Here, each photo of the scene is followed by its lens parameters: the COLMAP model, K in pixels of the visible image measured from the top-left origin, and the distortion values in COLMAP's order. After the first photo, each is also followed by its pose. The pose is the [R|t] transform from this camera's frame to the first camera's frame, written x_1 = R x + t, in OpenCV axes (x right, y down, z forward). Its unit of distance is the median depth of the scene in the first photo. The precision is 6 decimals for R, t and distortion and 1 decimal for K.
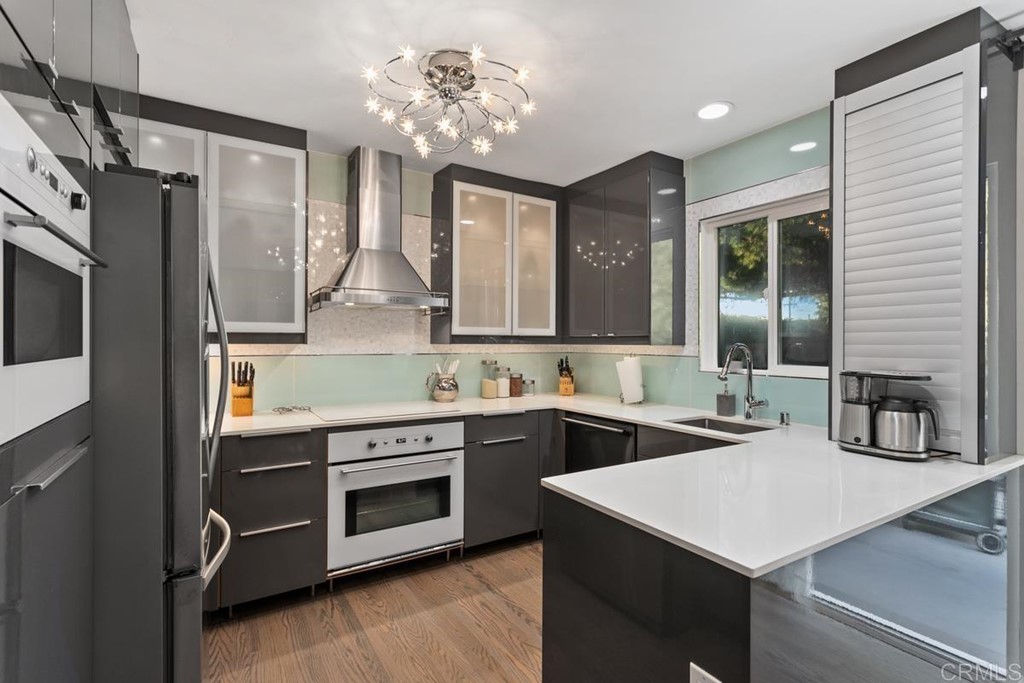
lens RADIAL K [[488.9, 0, 510.5], [0, 488.9, 342.5], [0, 0, 1]] dist [0.008855, 0.000869]
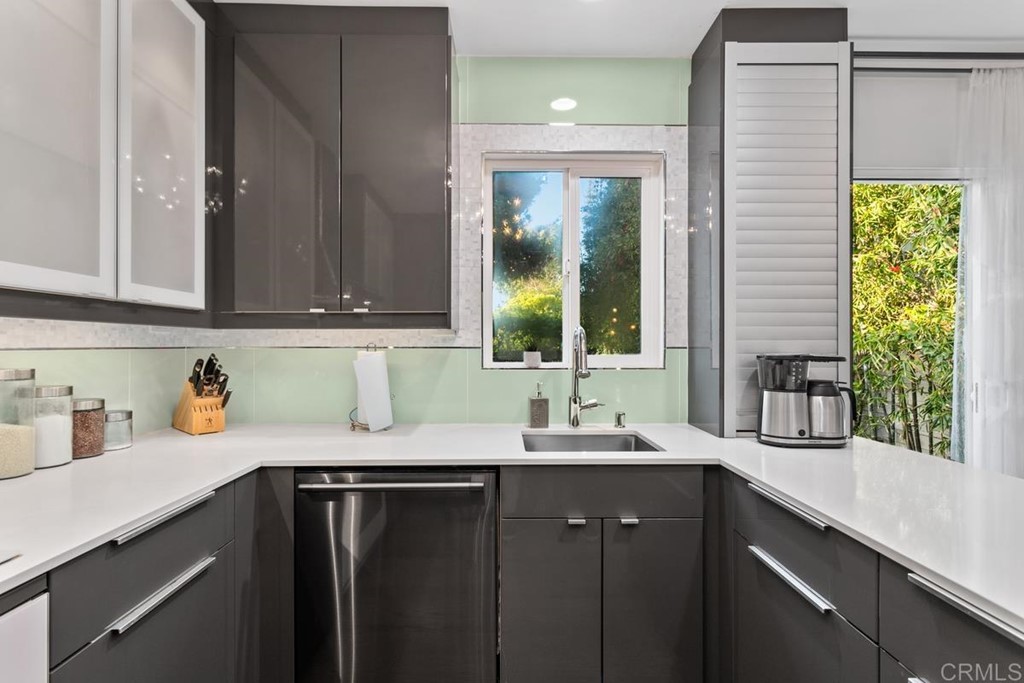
lens RADIAL K [[488.9, 0, 511.9], [0, 488.9, 341.3], [0, 0, 1]] dist [0.008855, 0.000869]
pose [[0.515868, 0.001346, 0.856667, -0.158518], [0.002157, 0.999994, -0.002871, 0.018676], [-0.856665, 0.003329, 0.515862, 0.511411]]
